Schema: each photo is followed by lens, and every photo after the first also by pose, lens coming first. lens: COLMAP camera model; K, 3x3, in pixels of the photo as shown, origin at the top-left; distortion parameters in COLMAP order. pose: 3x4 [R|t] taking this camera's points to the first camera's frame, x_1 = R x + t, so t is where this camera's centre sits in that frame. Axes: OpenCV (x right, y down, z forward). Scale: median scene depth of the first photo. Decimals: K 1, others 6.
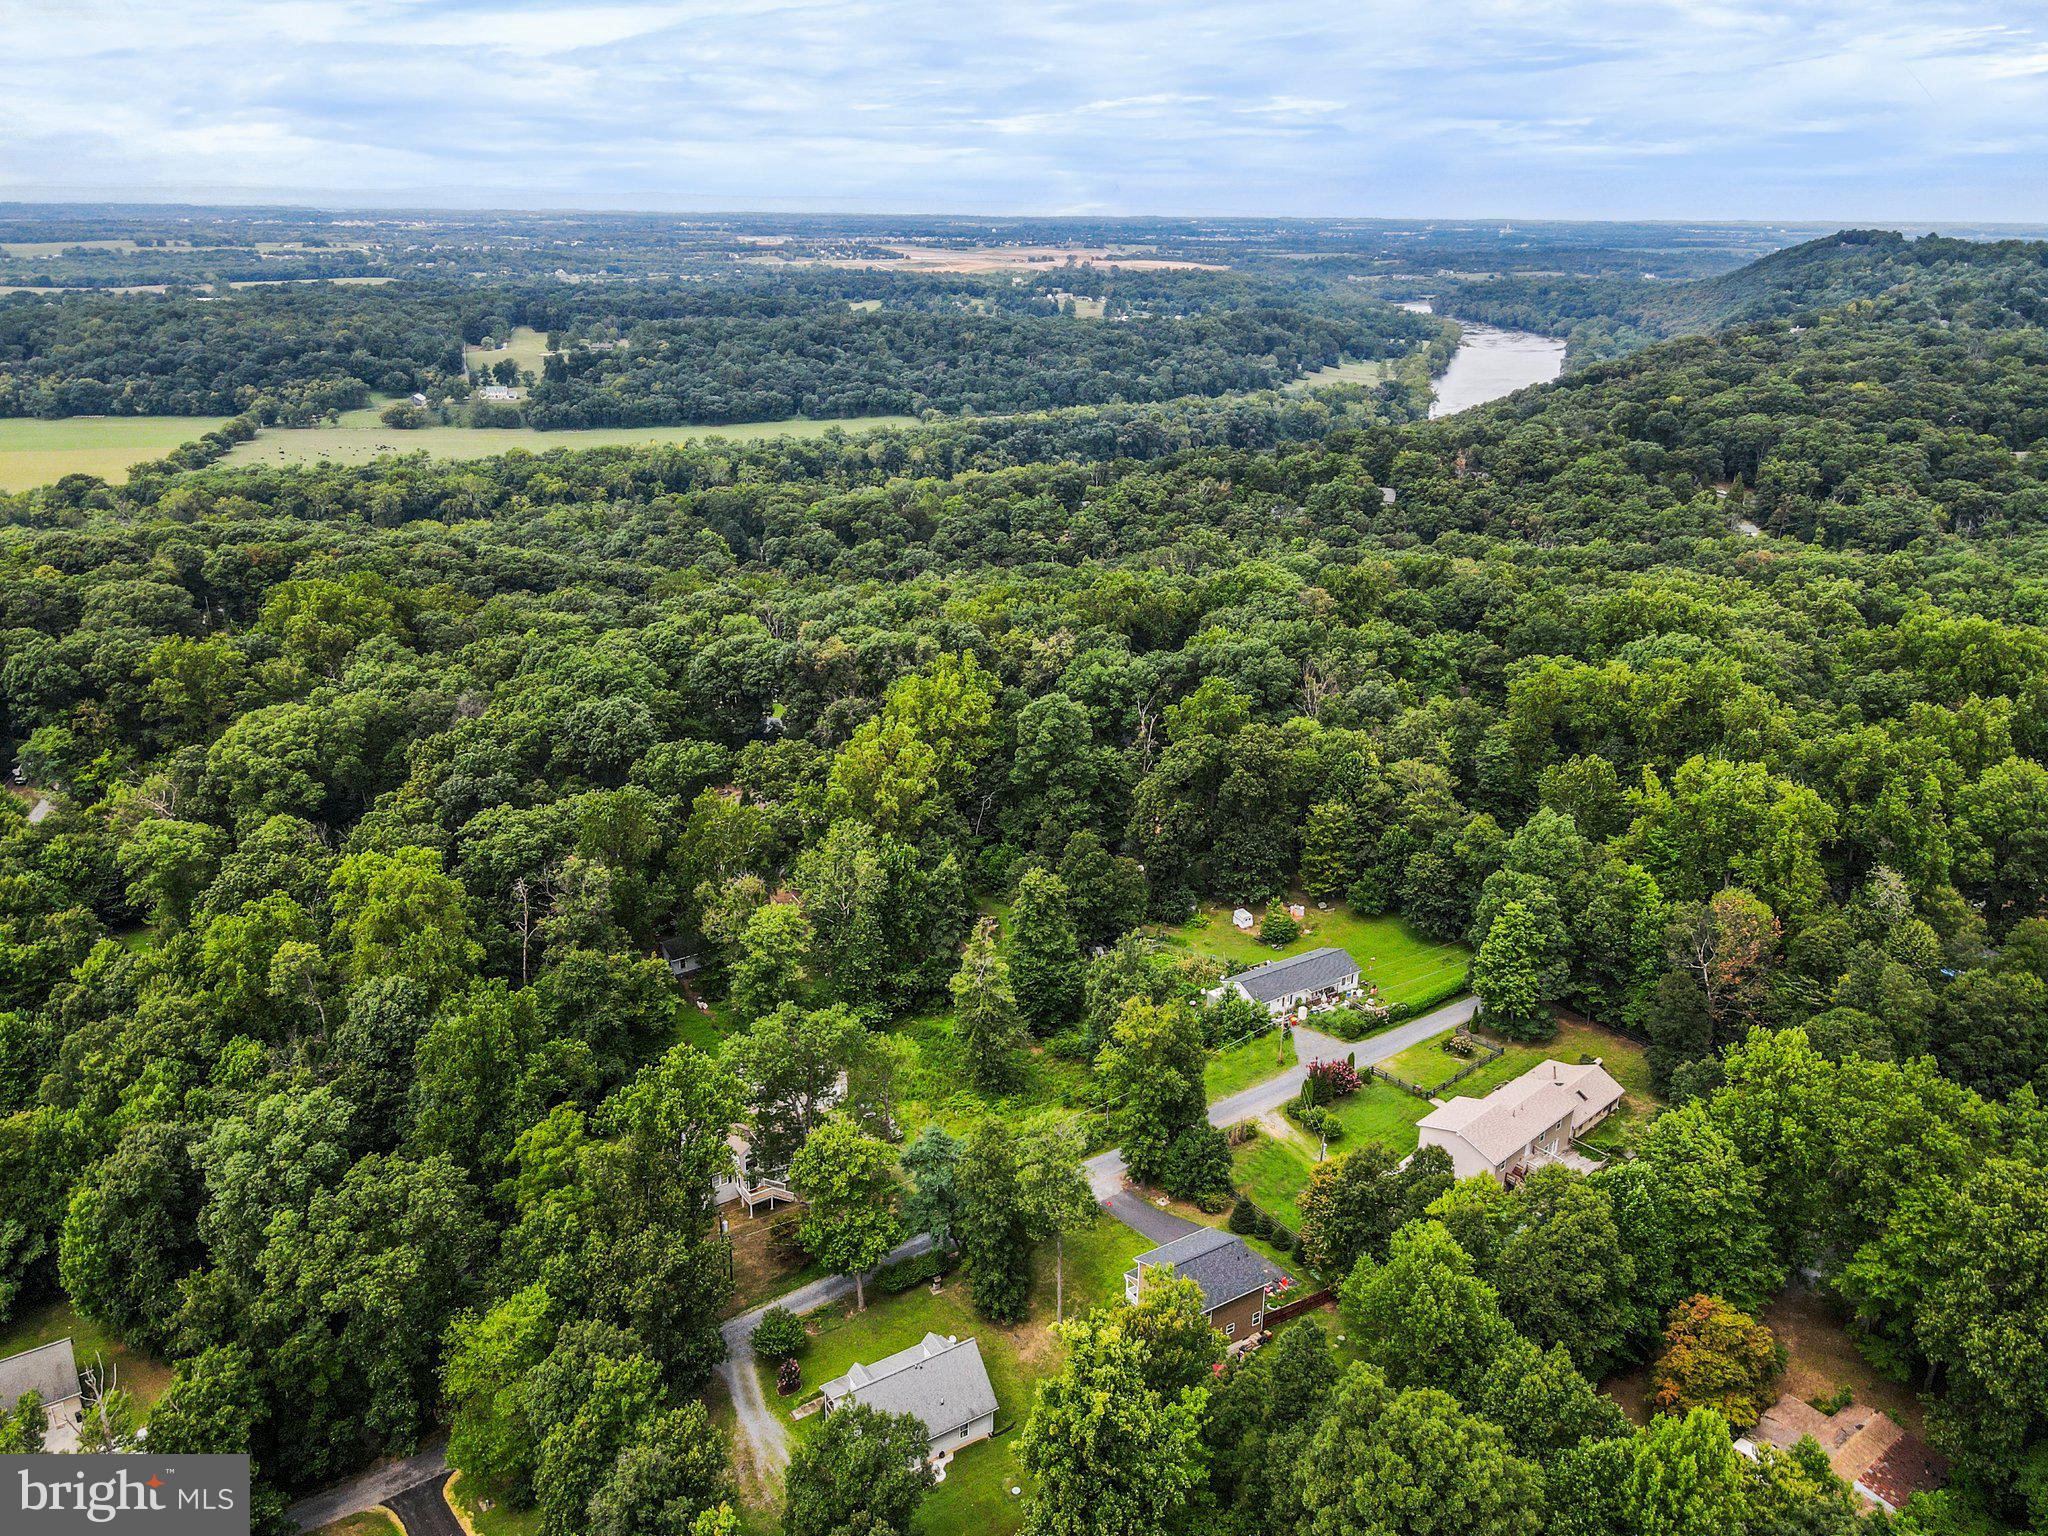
lens RADIAL K [[1520.2, 0, 1024.0], [0, 1520.2, 768.0], [0, 0, 1]] dist [0.018209, 0.028073]
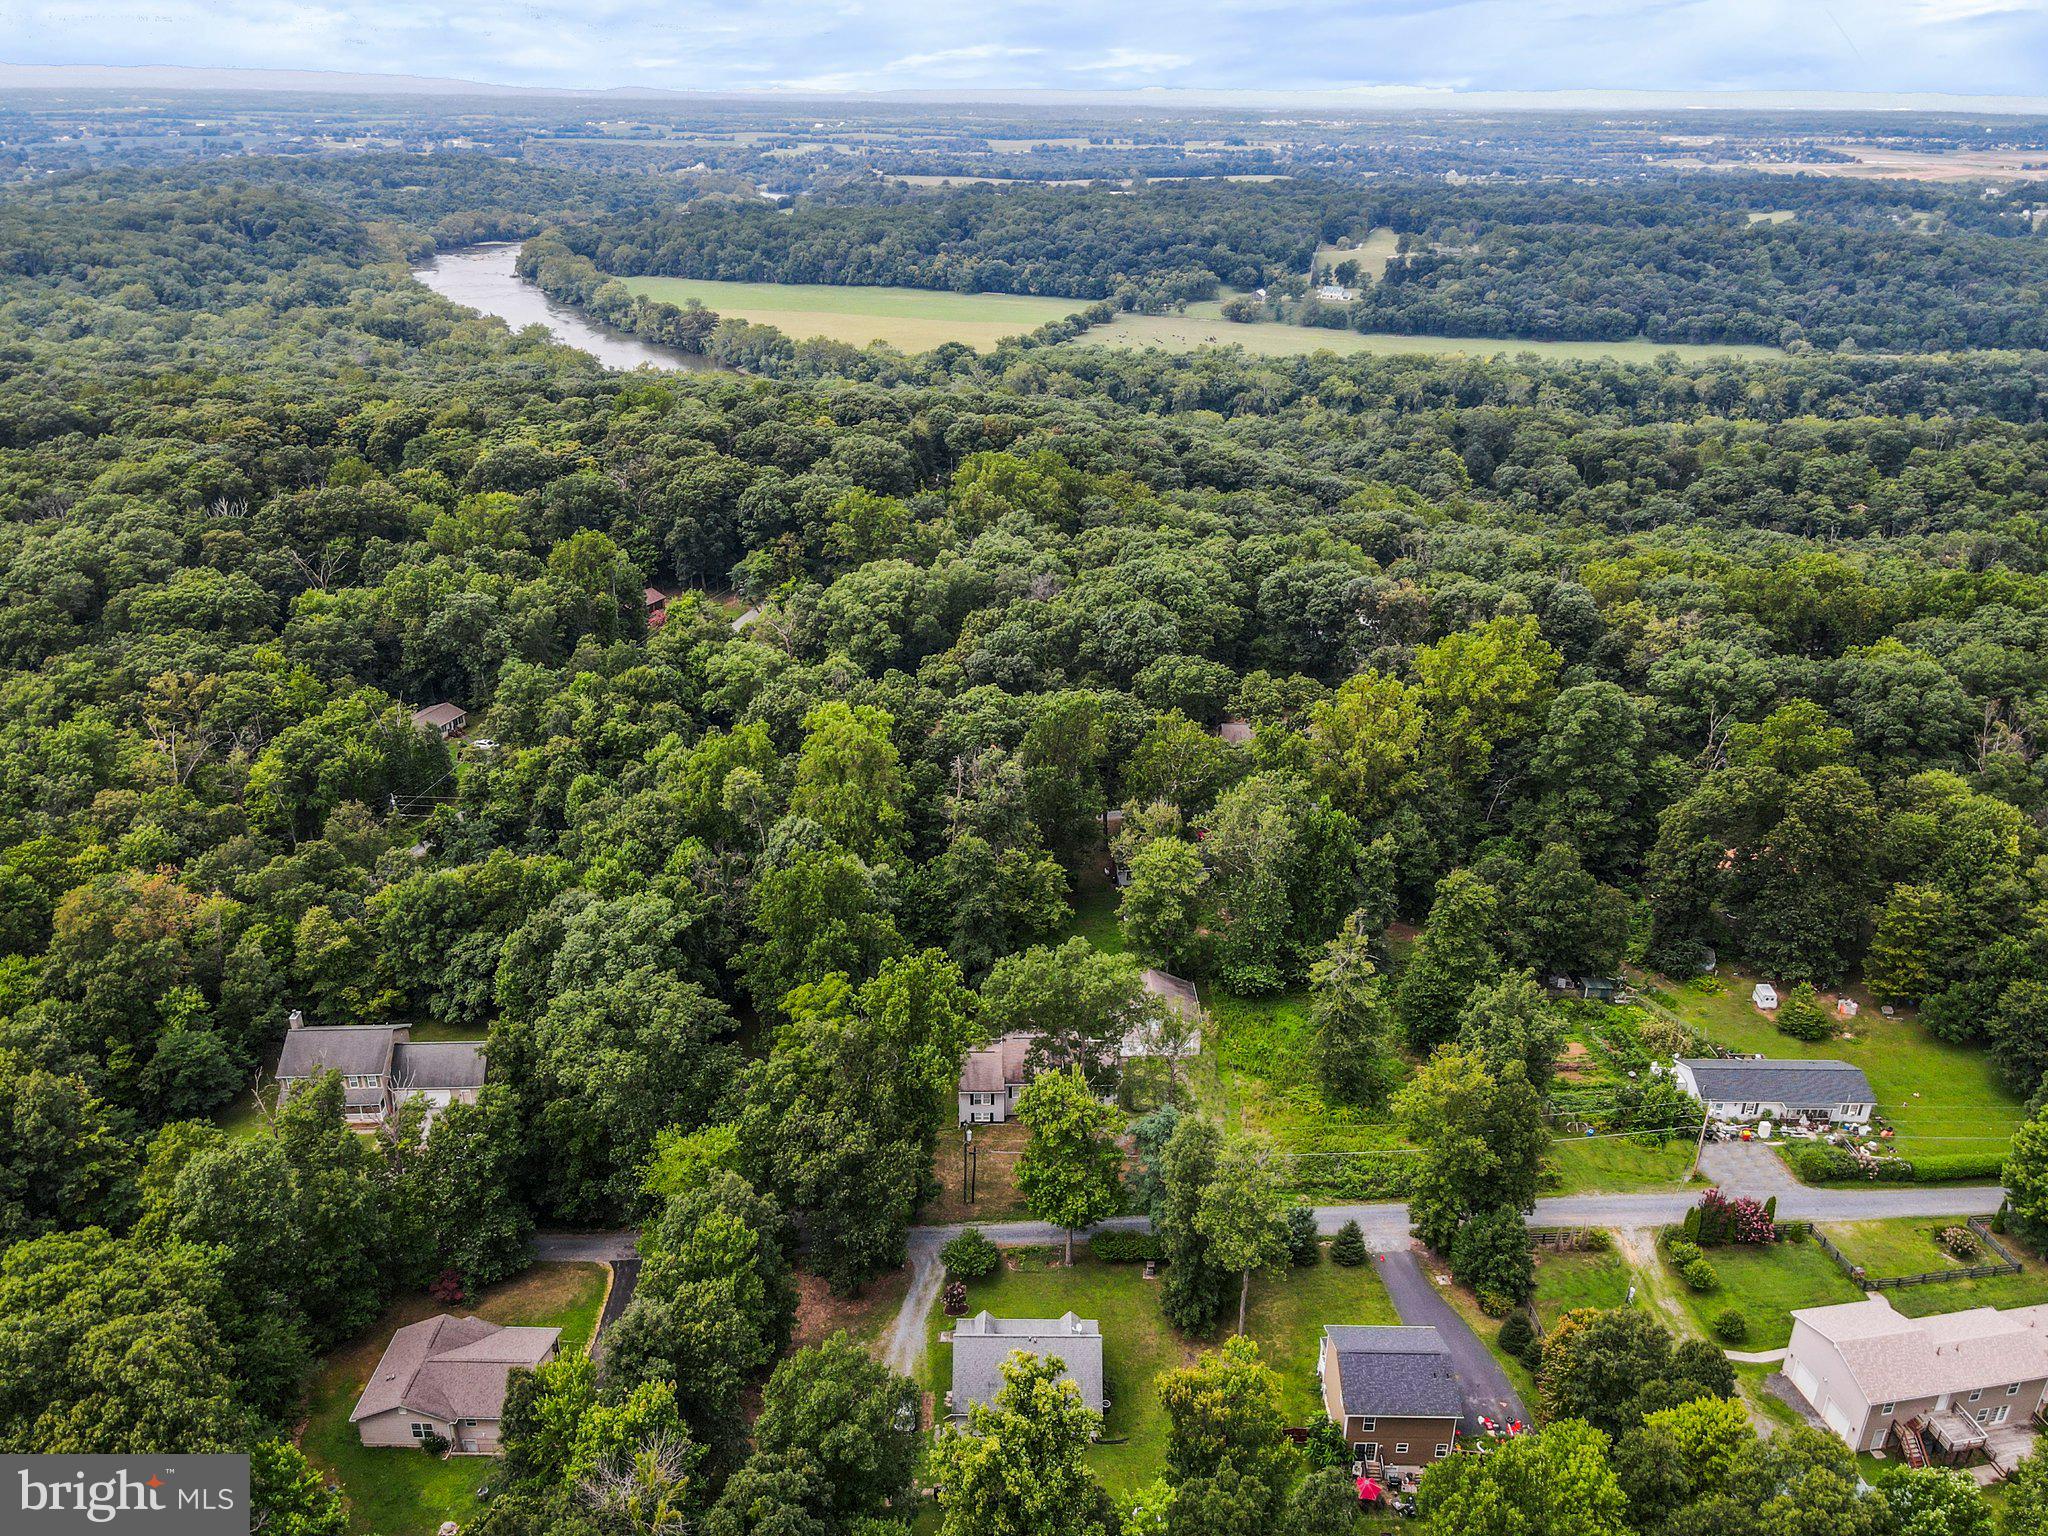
lens RADIAL K [[1520.2, 0, 1024.0], [0, 1520.2, 768.0], [0, 0, 1]] dist [0.018209, 0.028073]
pose [[0.848874, 0.216795, -0.482092, 0.215290], [-0.189066, 0.976217, 0.106090, -0.039548], [0.493625, 0.001091, 0.869674, 0.116034]]
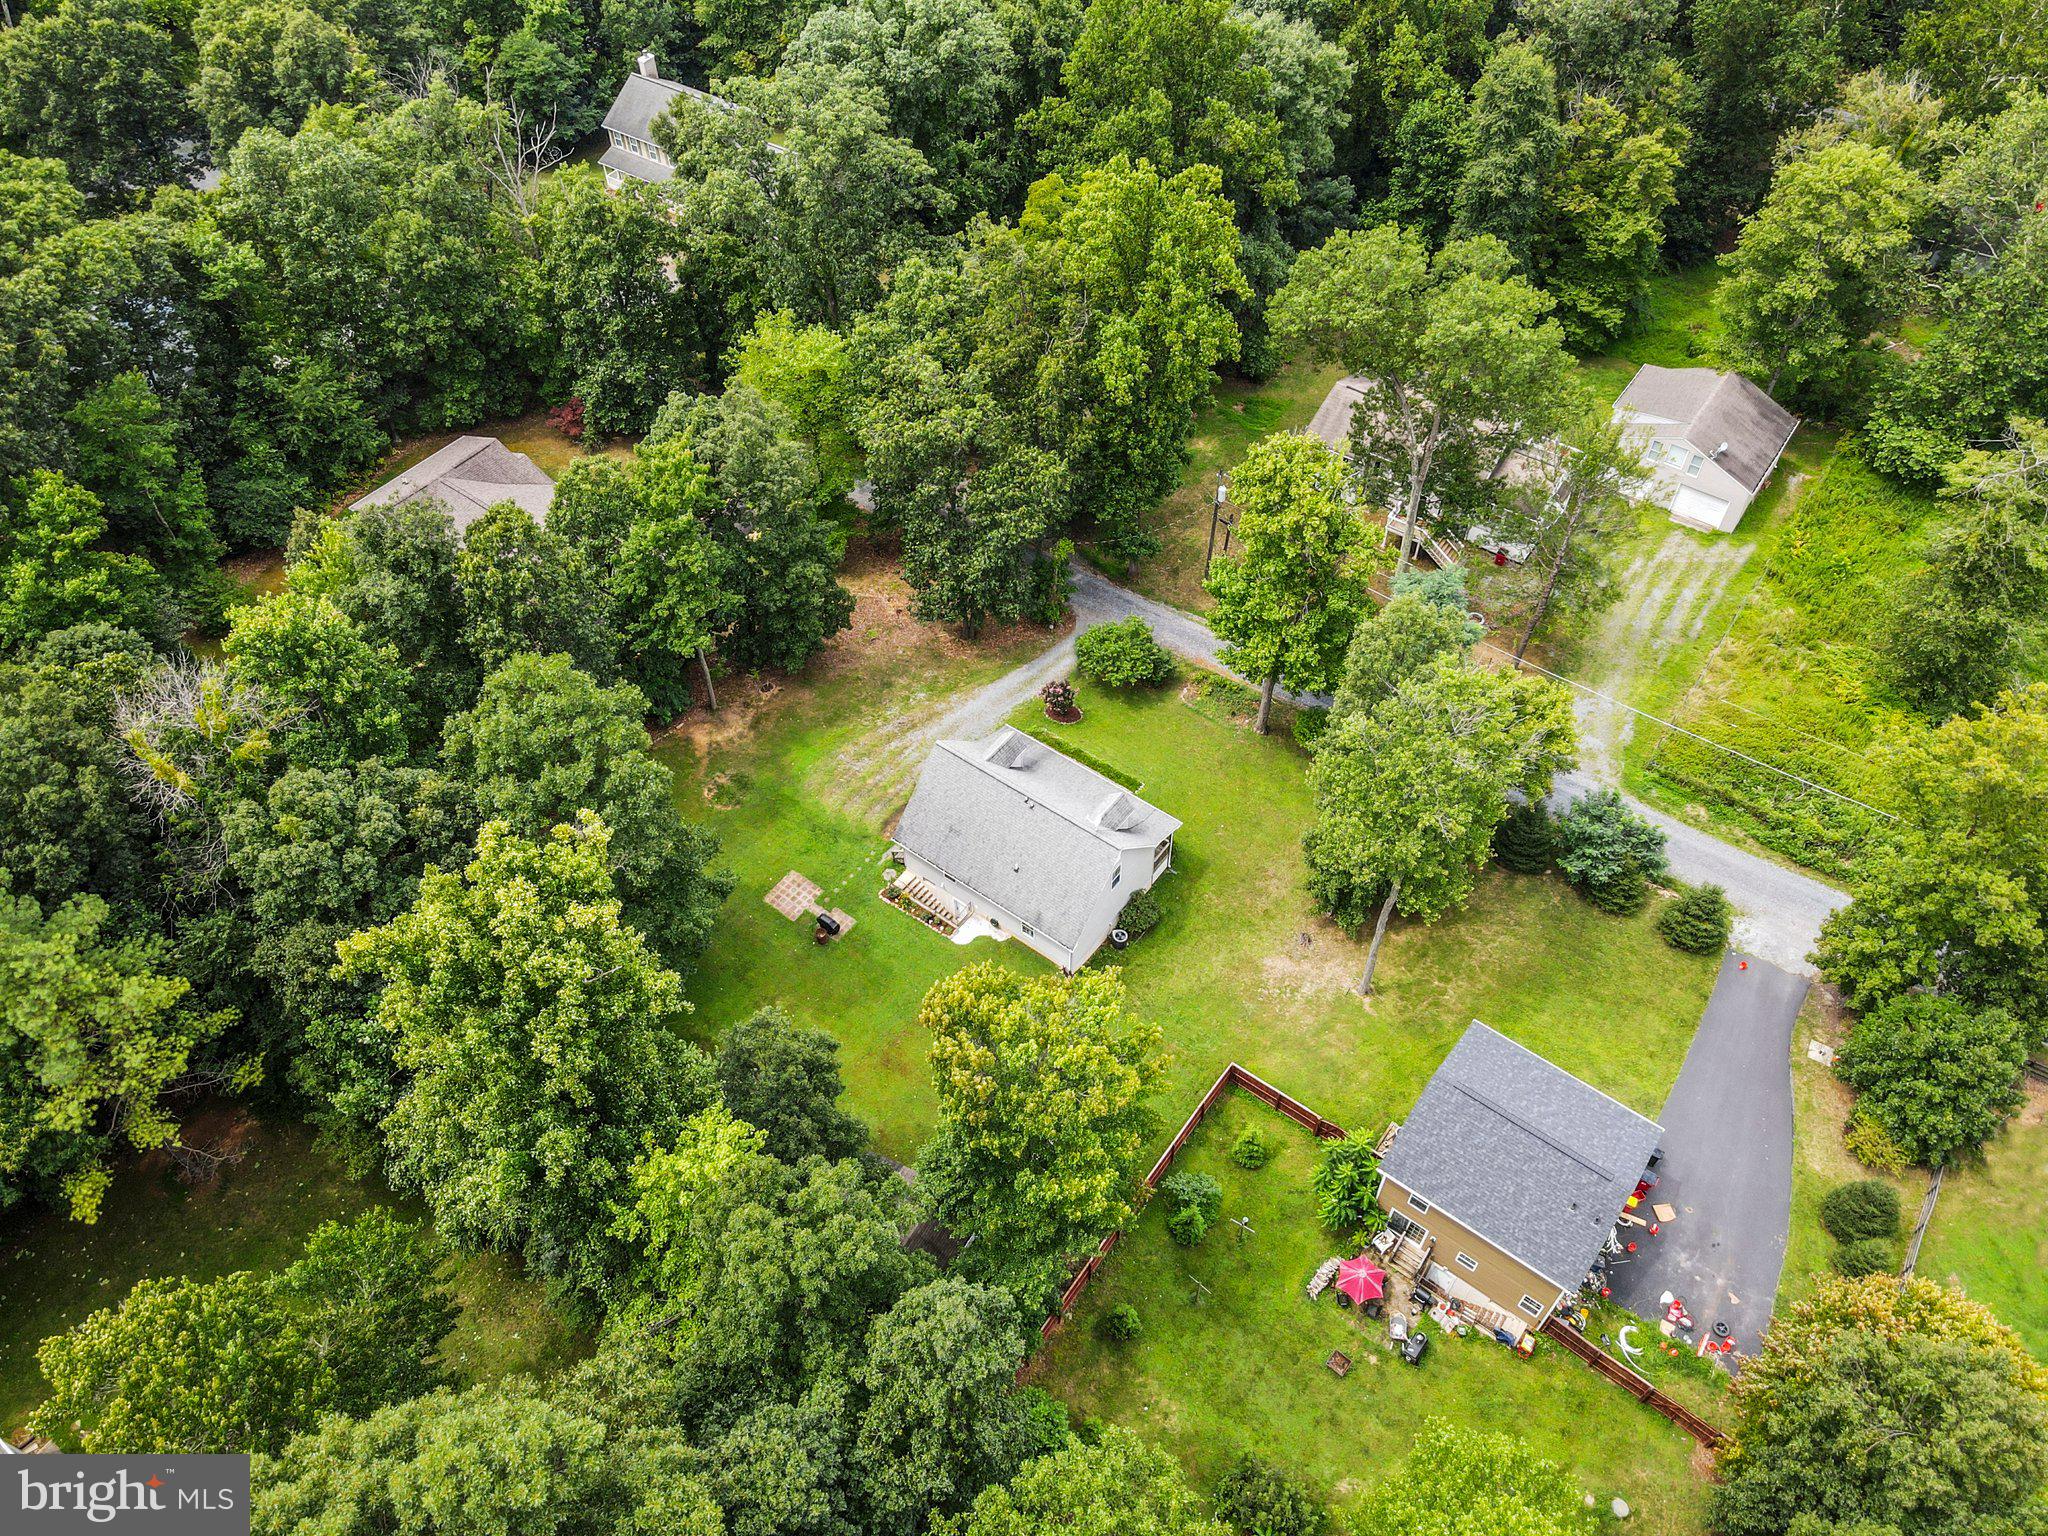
lens RADIAL K [[1532.0, 0, 1015.0], [0, 1532.0, 742.3], [0, 0, 1]] dist [-0.029561, 0.084872]
pose [[0.358454, 0.700511, -0.617086, 0.201073], [-0.312316, 0.712908, 0.627870, -0.004180], [0.879755, -0.032337, 0.474326, 0.492380]]
